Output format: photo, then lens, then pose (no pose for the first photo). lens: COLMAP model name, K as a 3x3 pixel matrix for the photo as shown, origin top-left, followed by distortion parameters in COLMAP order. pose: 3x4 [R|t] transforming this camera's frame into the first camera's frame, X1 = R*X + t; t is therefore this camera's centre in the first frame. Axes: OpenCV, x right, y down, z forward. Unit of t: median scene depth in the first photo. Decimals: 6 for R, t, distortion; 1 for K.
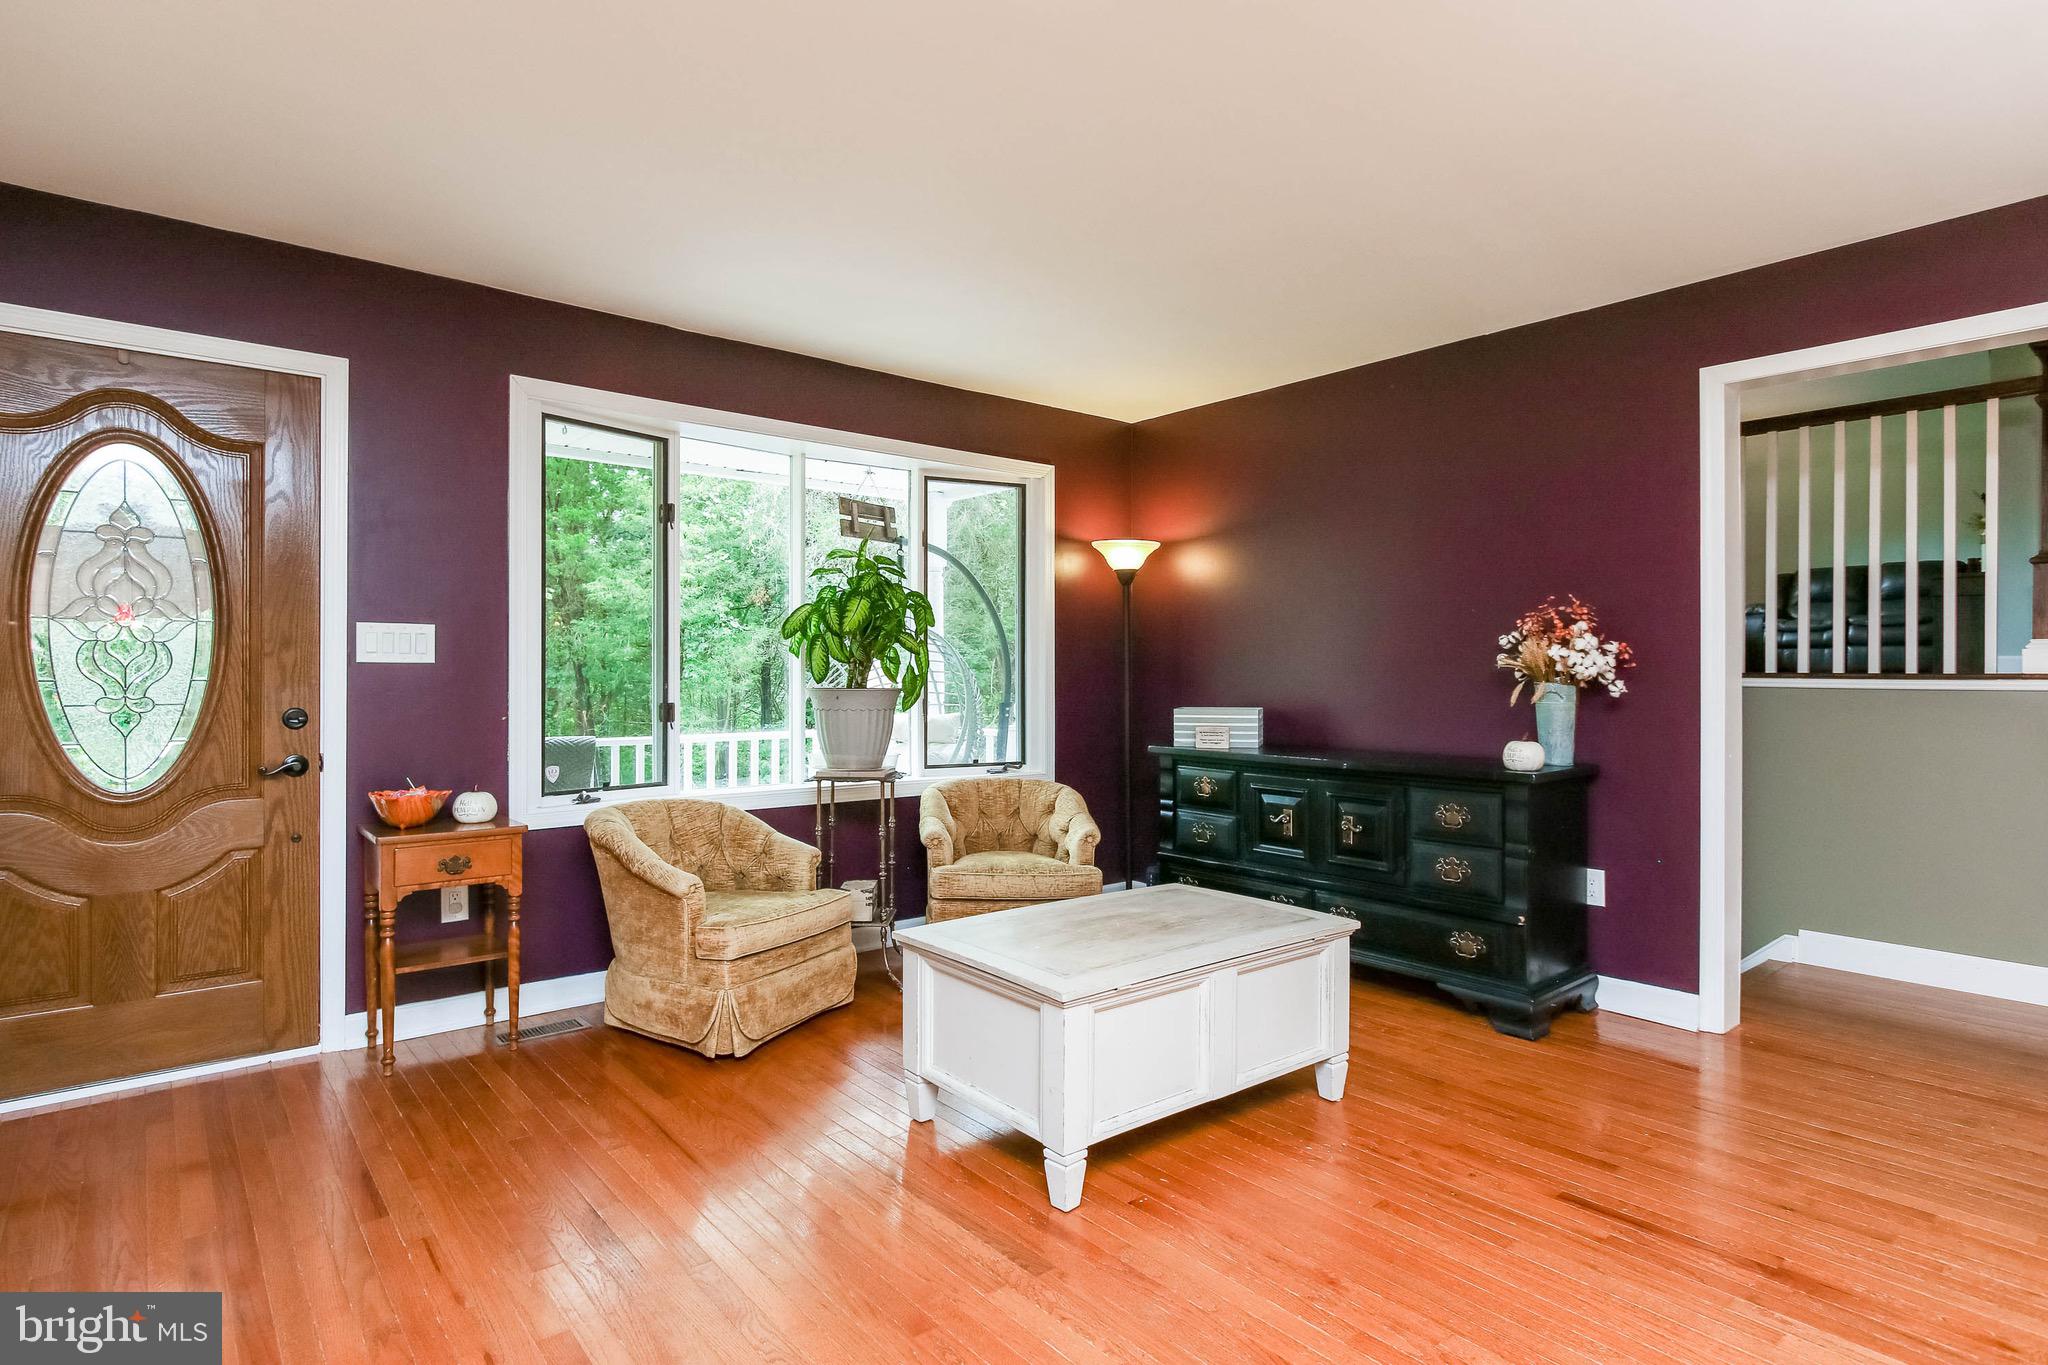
lens RADIAL K [[1084.0, 0, 991.6], [0, 1084.0, 676.5], [0, 0, 1]] dist [-0.000111, 0.000174]
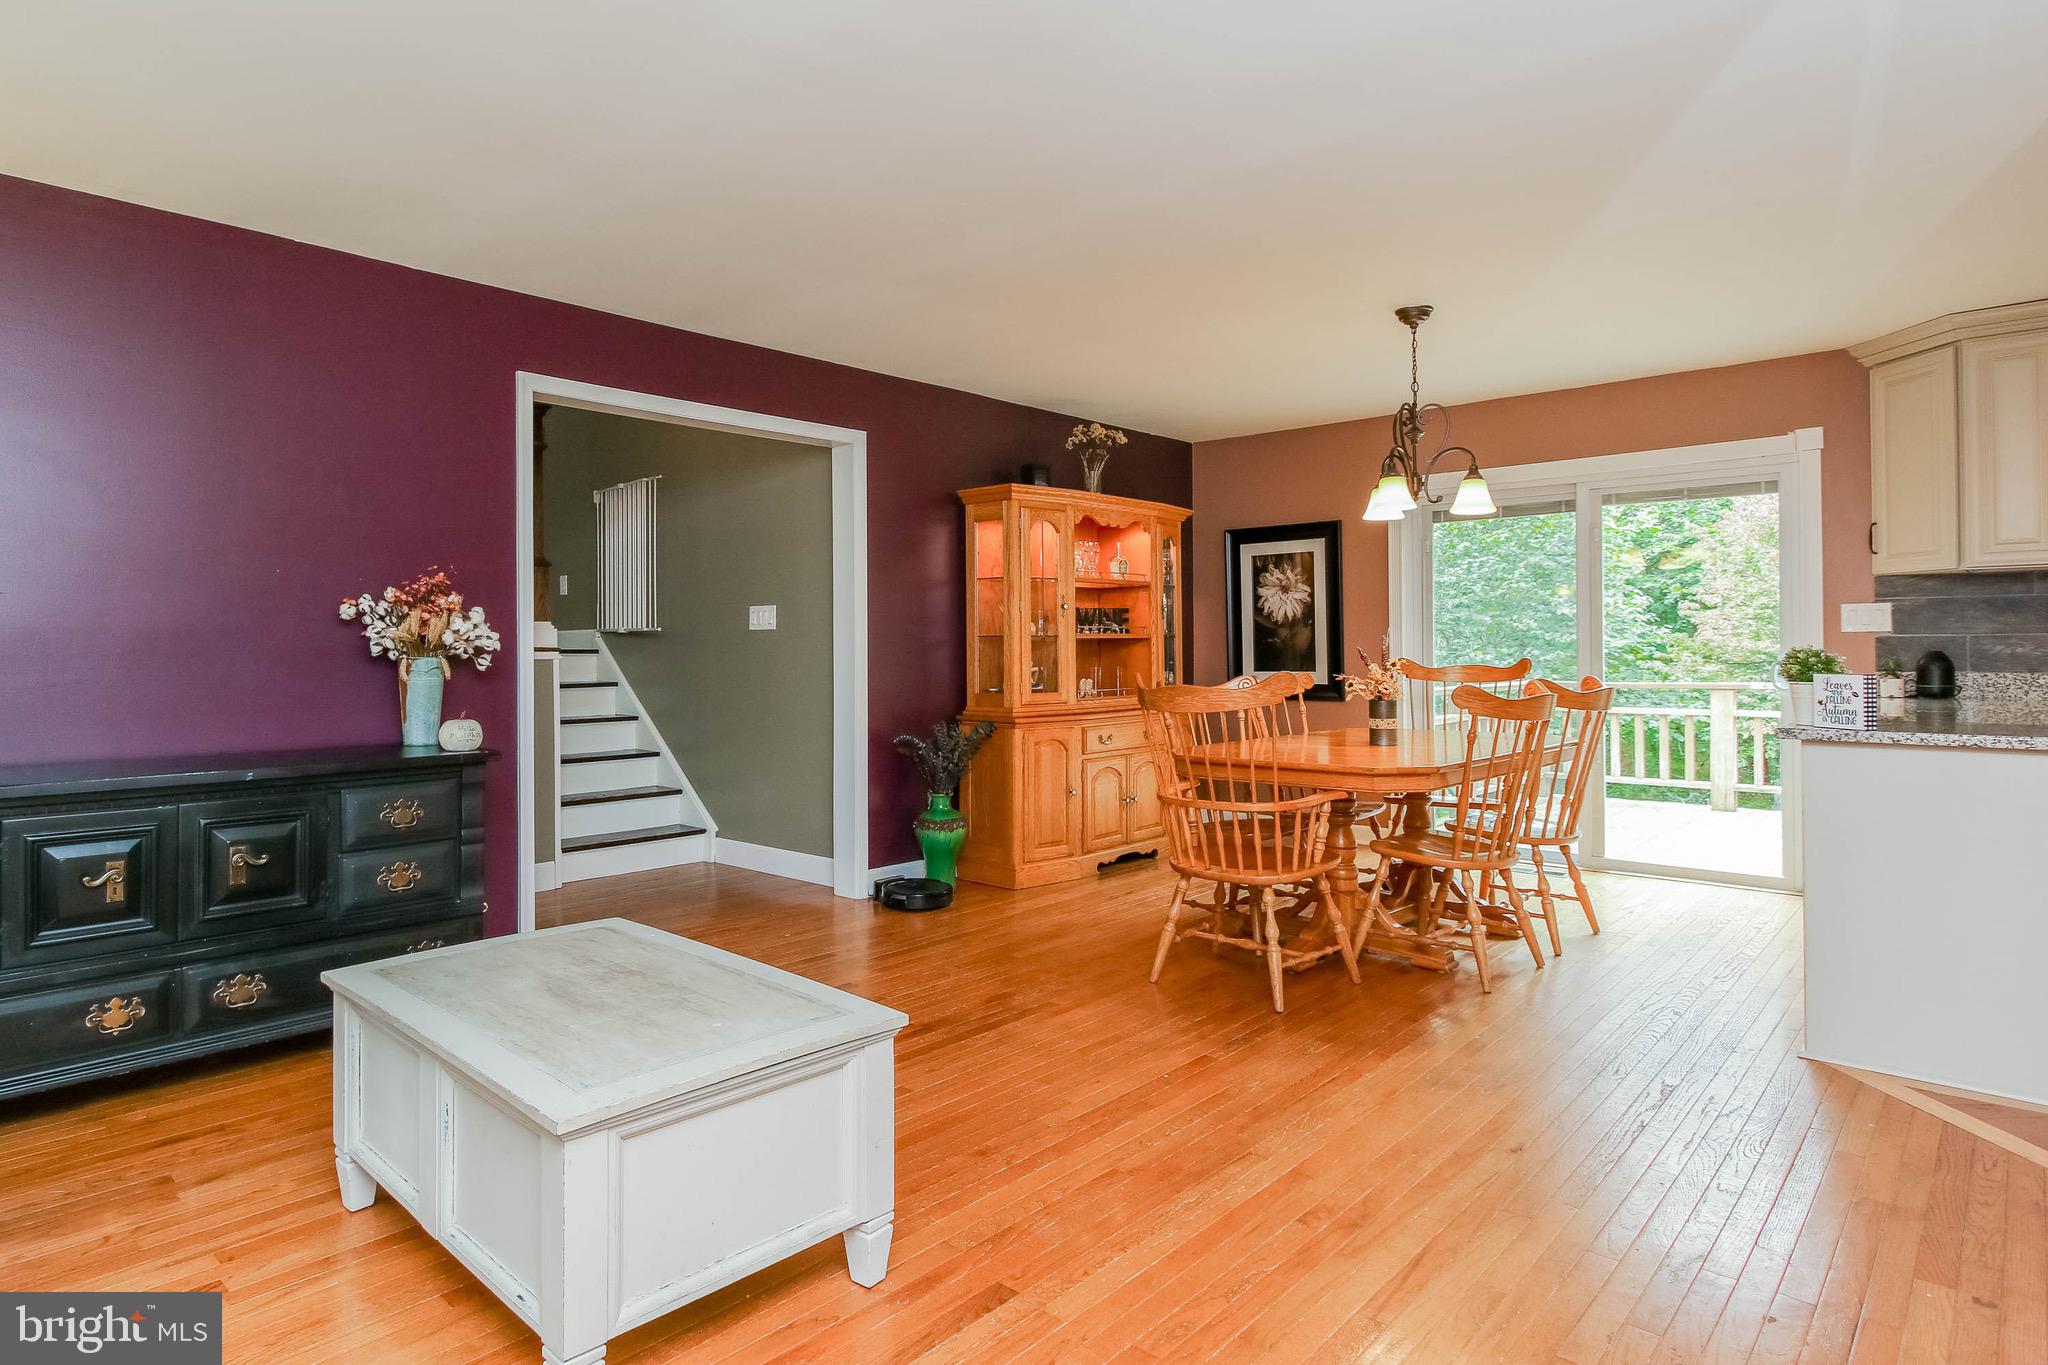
lens RADIAL K [[1124.6, 0, 991.7], [0, 1124.6, 637.8], [0, 0, 1]] dist [-0.000114, 0.000562]
pose [[-0.146607, 0.006725, 0.989172, -0.513333], [0.005777, 0.999966, -0.005942, -0.002536], [-0.989178, 0.004843, -0.146641, 0.650057]]
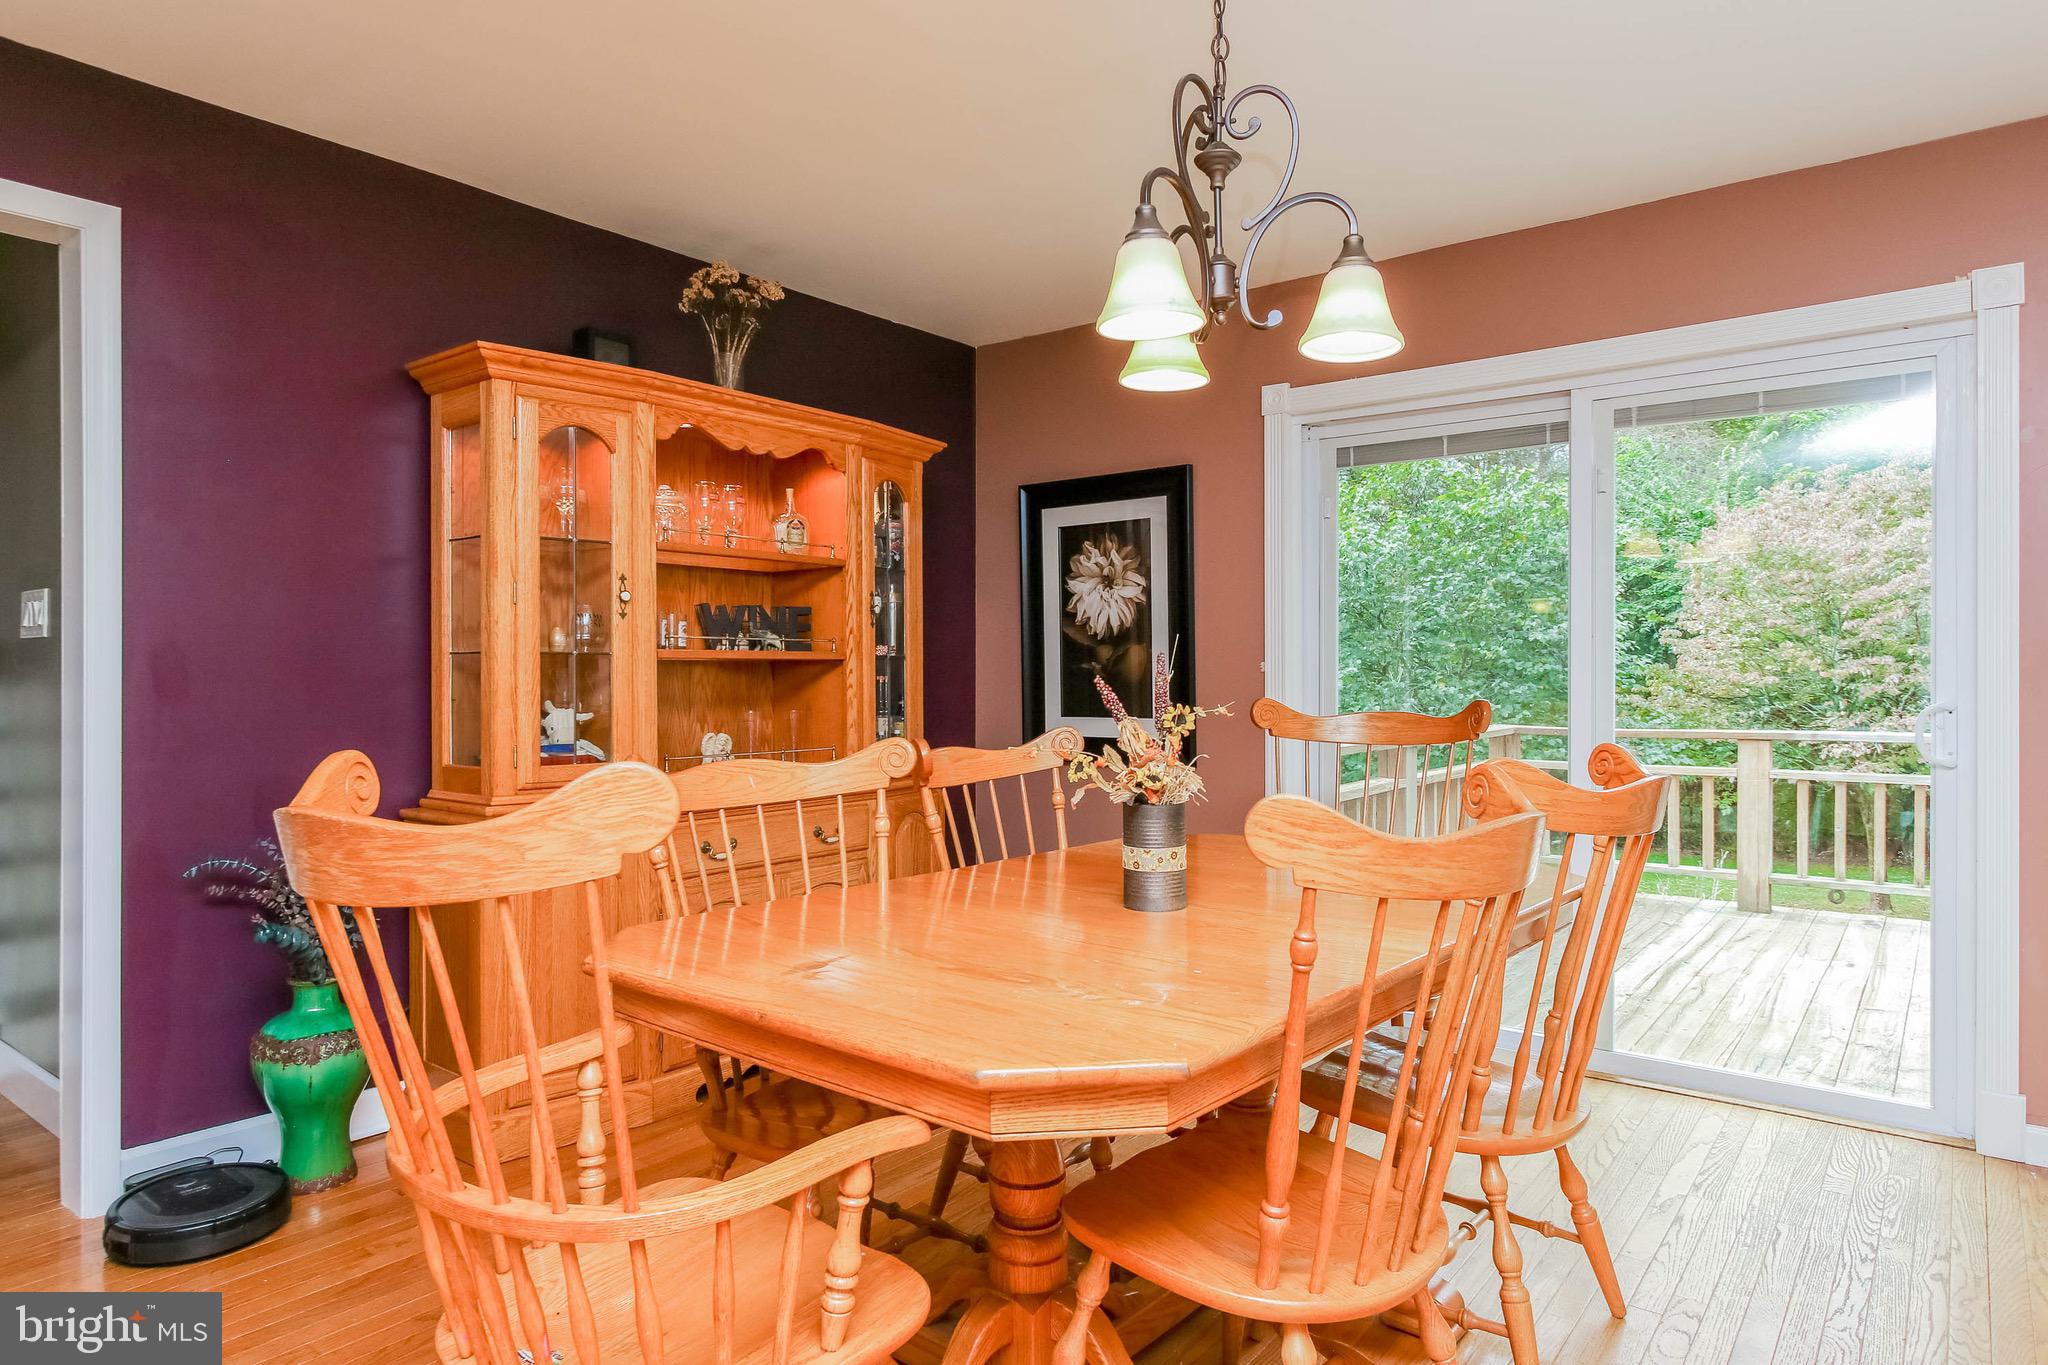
lens RADIAL K [[1218.3, 0, 1068.3], [0, 1218.3, 676.3], [0, 0, 1]] dist [-0.004221, 0.000235]
pose [[-0.249677, -0.002474, 0.968326, 0.091418], [0.000820, 0.999996, 0.002767, 0.000434], [-0.968329, 0.001485, -0.249674, 0.233968]]
